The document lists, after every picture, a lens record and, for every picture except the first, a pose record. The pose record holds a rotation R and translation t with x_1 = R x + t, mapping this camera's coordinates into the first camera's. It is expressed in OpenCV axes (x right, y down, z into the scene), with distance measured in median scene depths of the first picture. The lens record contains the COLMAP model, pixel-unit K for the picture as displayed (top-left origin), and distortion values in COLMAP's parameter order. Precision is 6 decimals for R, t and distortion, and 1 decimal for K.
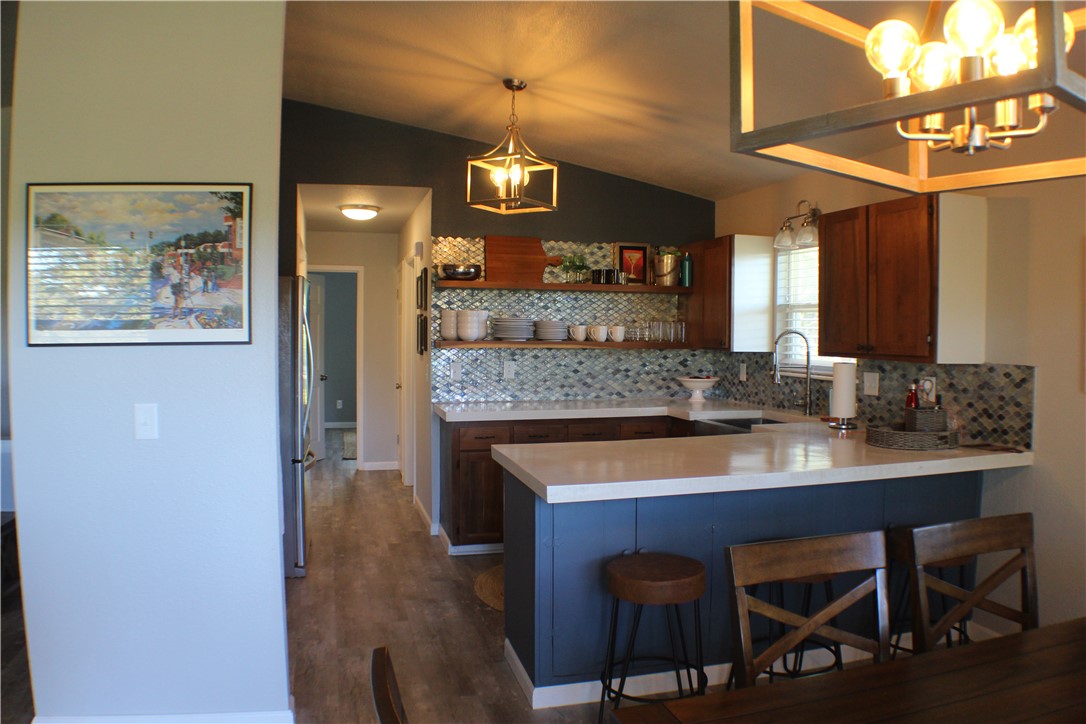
lens RADIAL K [[813.8, 0, 541.9], [0, 813.8, 373.6], [0, 0, 1]] dist [-0.228759, 0.092299]
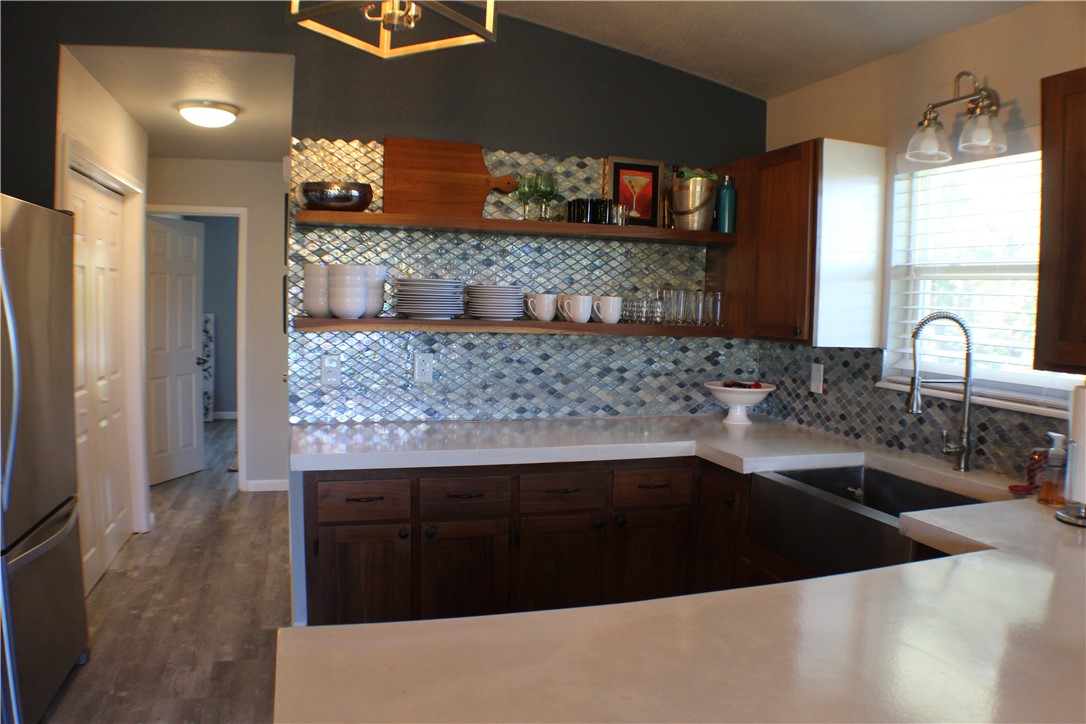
lens RADIAL K [[813.8, 0, 541.9], [0, 813.8, 373.6], [0, 0, 1]] dist [-0.228759, 0.092299]
pose [[0.999222, 0.014932, 0.036496, 0.023891], [-0.016275, 0.999191, 0.036768, -0.023431], [-0.035918, -0.037334, 0.998657, 0.412308]]
